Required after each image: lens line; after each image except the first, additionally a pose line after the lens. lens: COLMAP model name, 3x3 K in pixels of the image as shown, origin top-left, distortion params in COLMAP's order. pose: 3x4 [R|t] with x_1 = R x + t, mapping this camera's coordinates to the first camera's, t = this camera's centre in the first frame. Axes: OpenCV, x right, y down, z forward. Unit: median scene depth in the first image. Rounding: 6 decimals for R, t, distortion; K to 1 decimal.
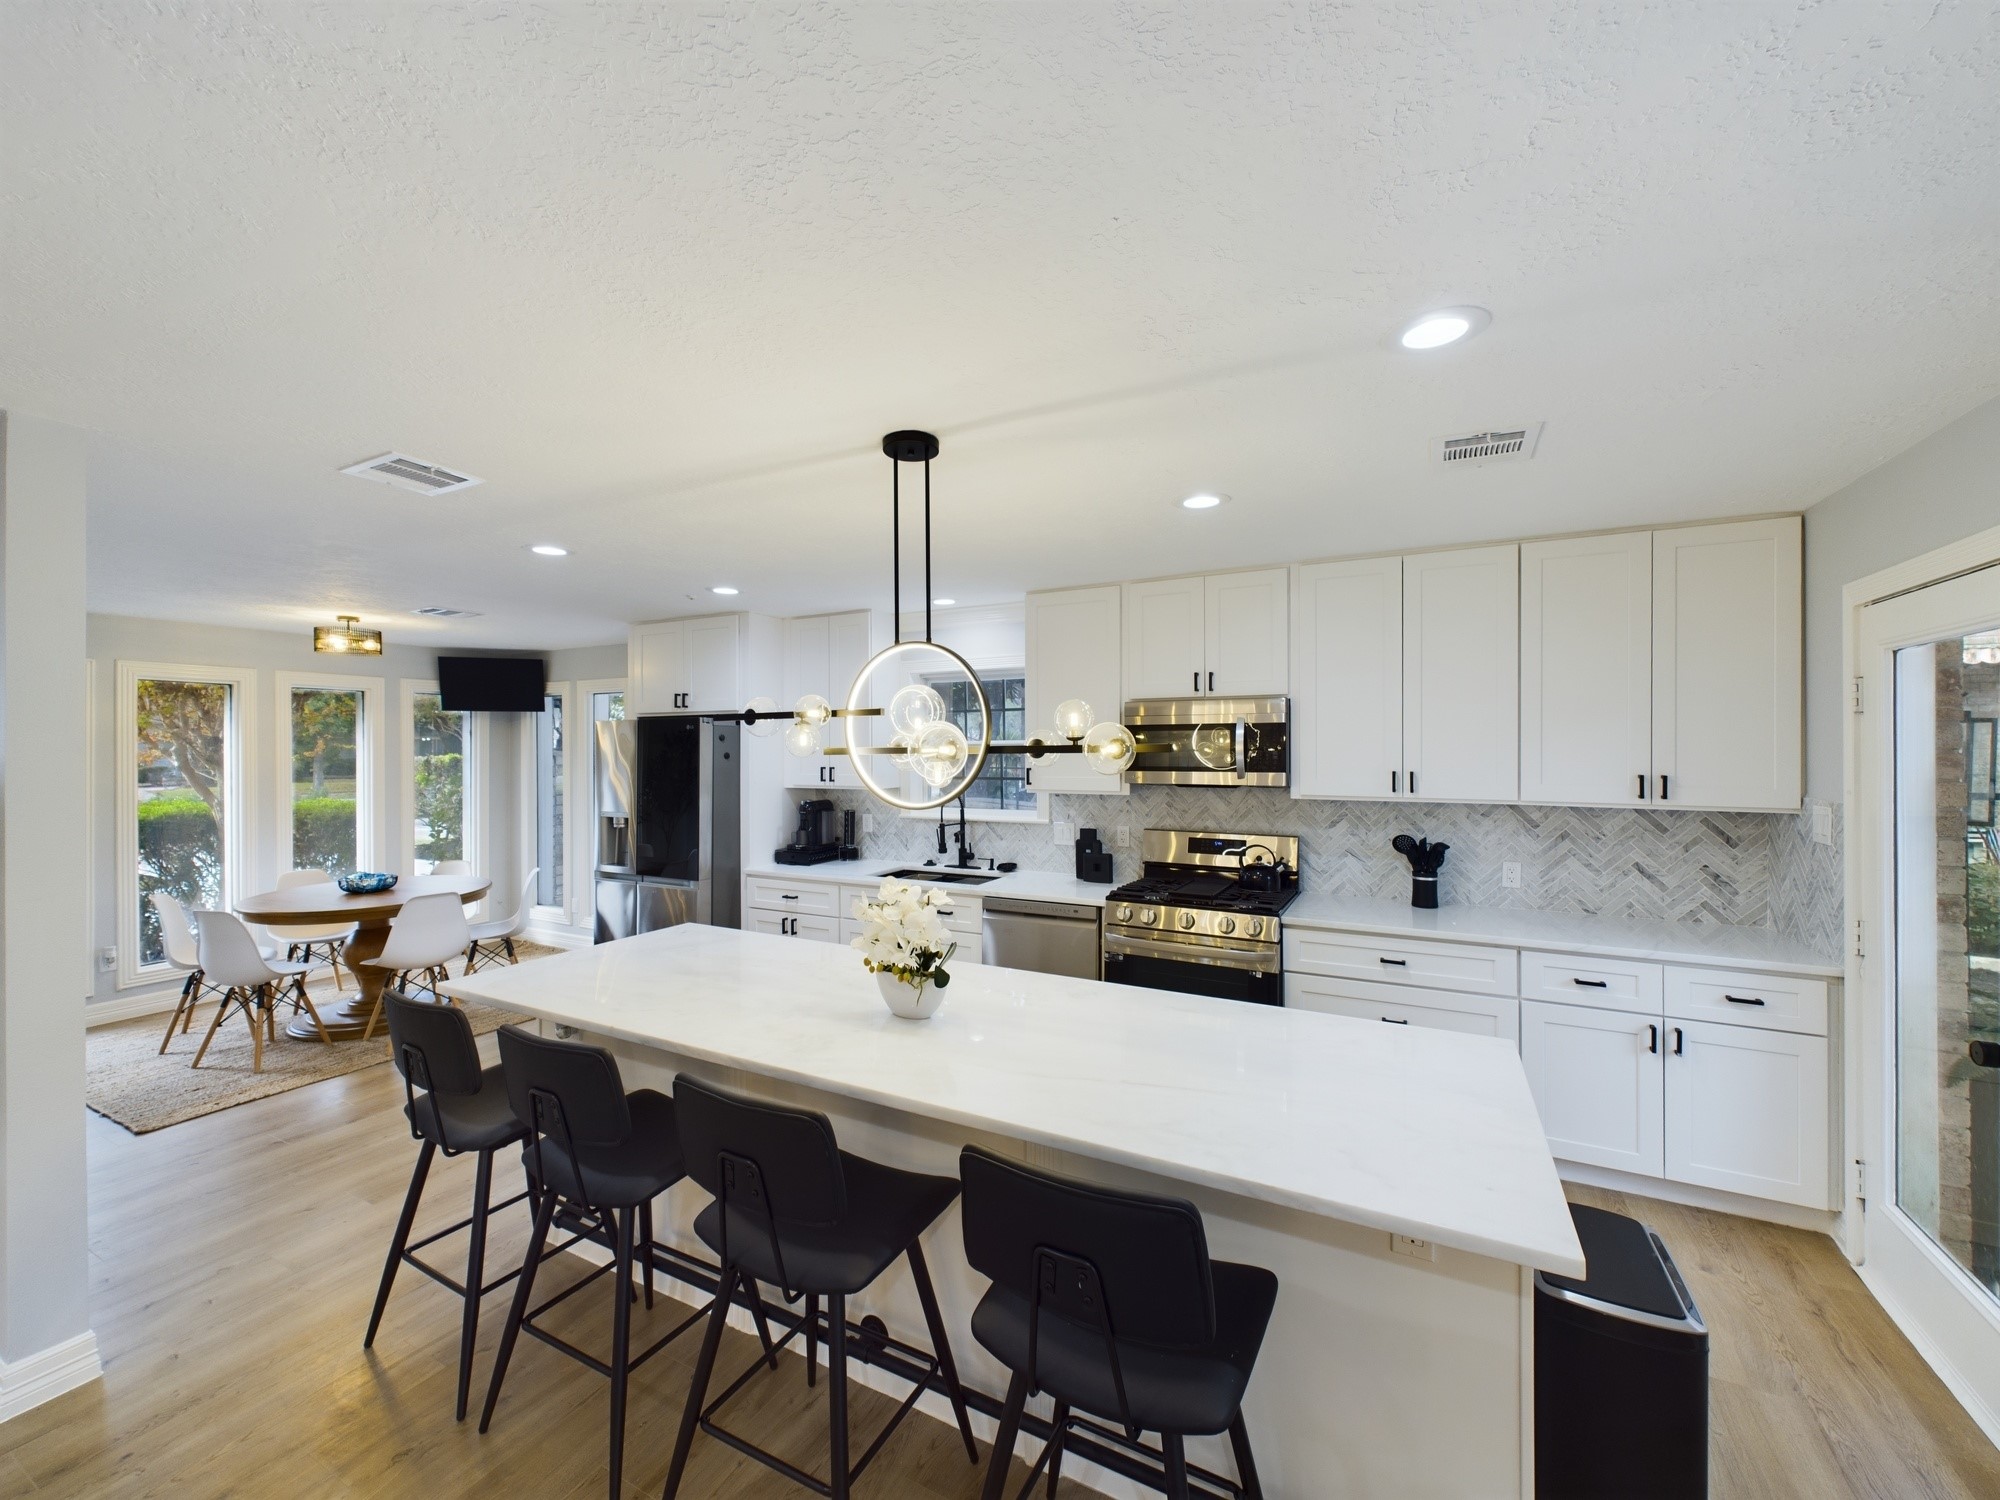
lens RADIAL K [[795.4, 0, 1000.0], [0, 795.4, 750.0], [0, 0, 1]] dist [0.002371, 0.000410]
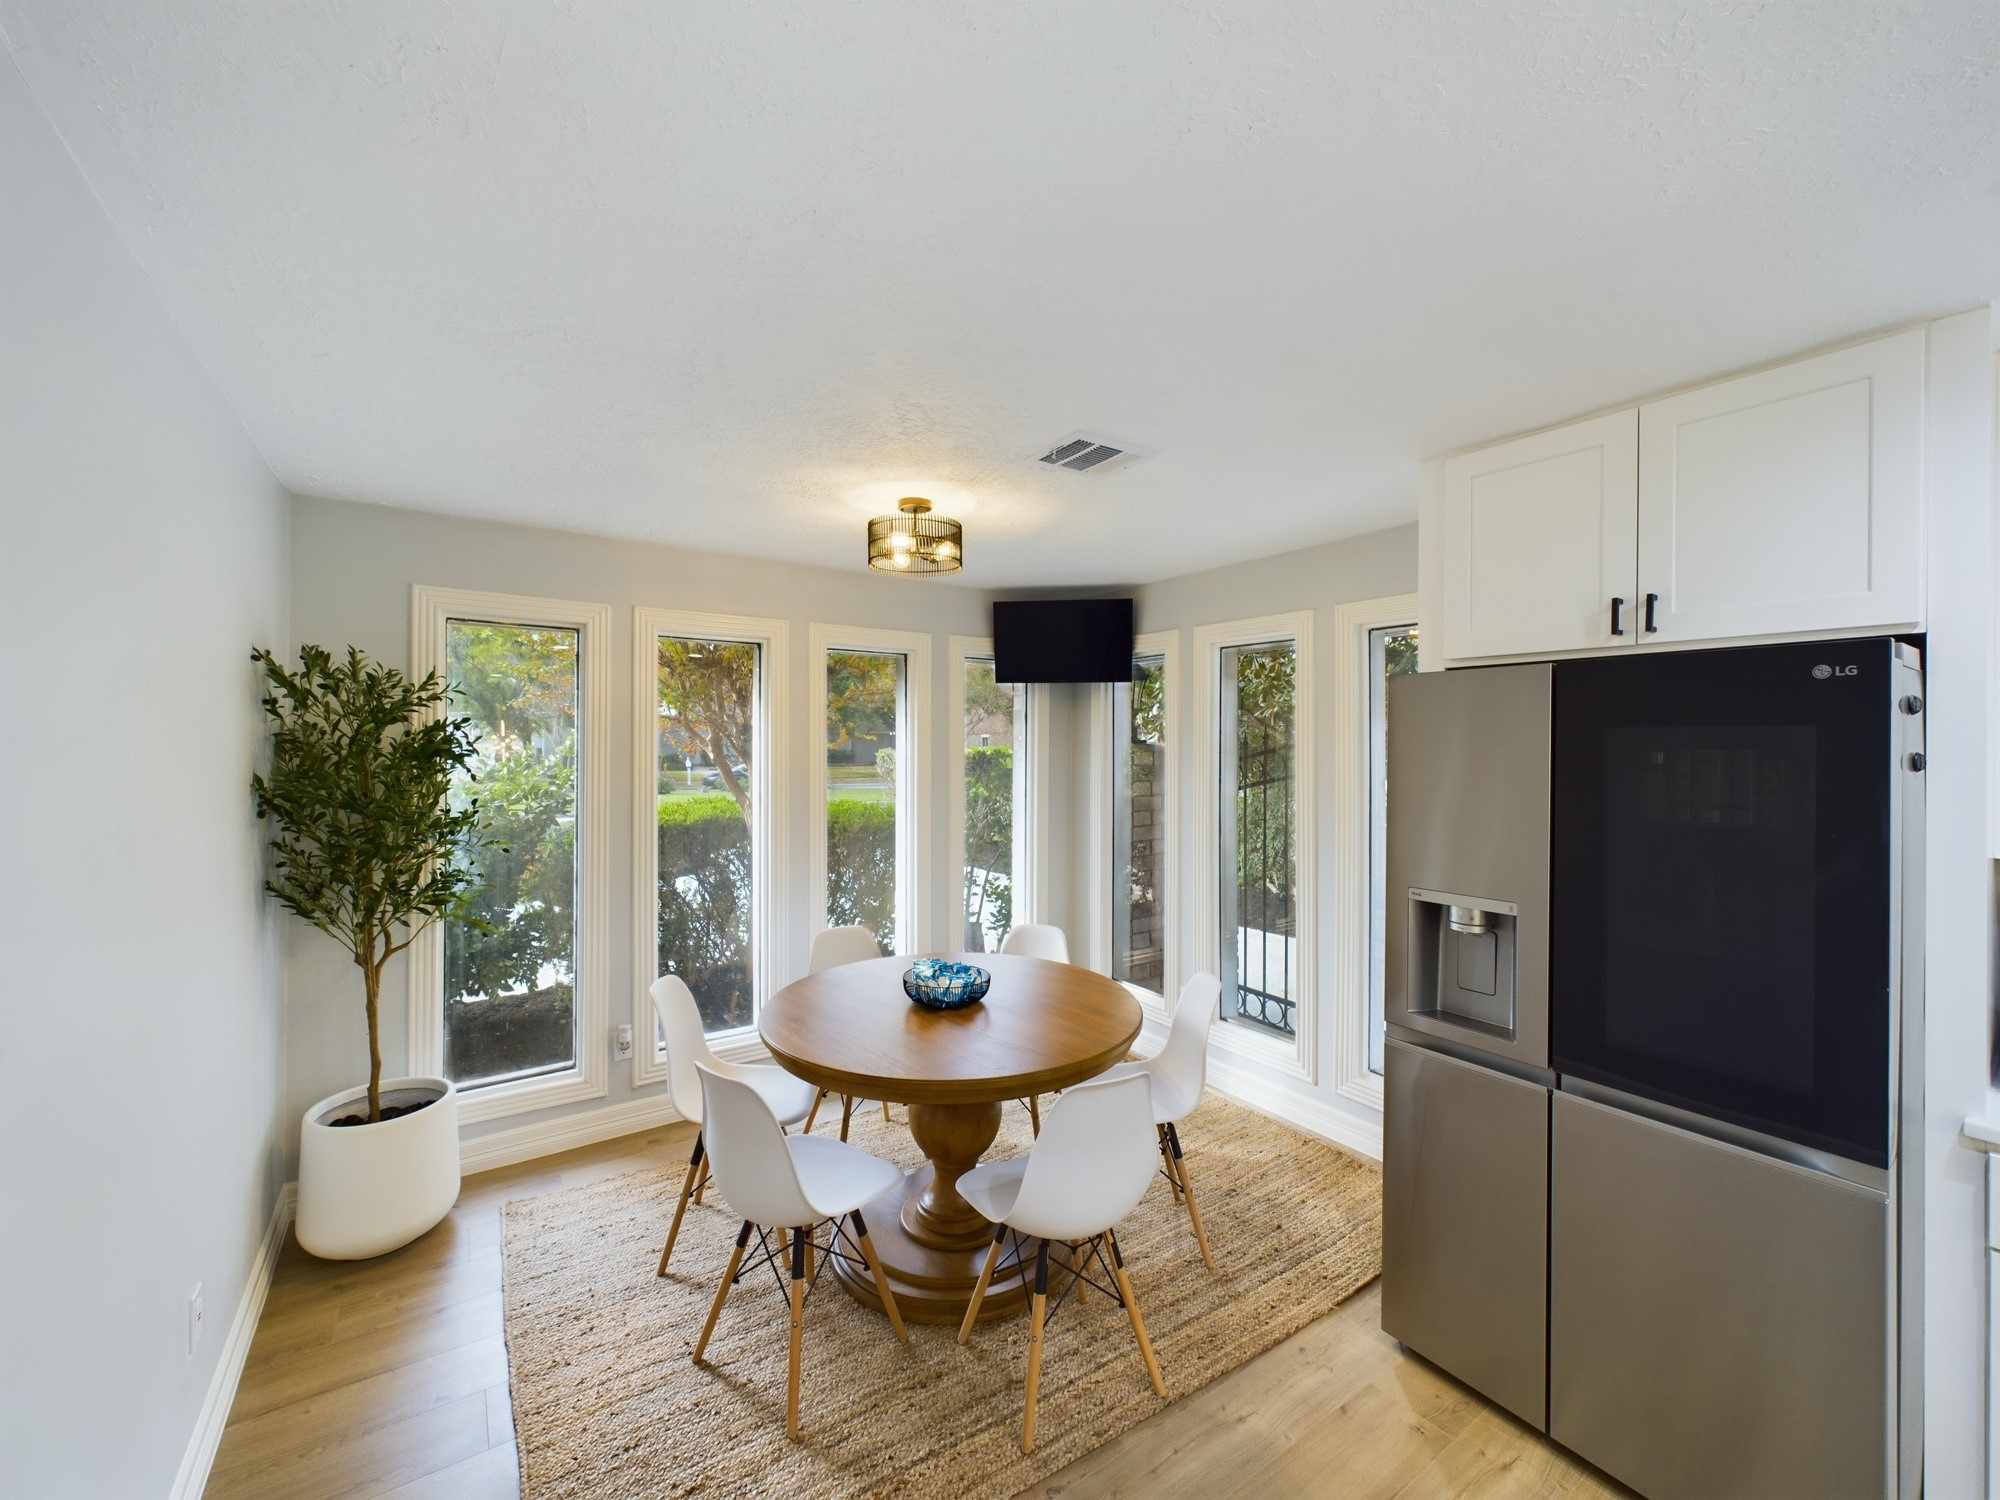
lens RADIAL K [[811.8, 0, 1000.0], [0, 811.8, 750.0], [0, 0, 1]] dist [0.000781, 0.000261]
pose [[0.885057, 0.012185, -0.465323, -0.489157], [-0.009322, 0.999921, 0.008453, 0.001608], [0.465389, -0.003144, 0.885101, 0.513274]]
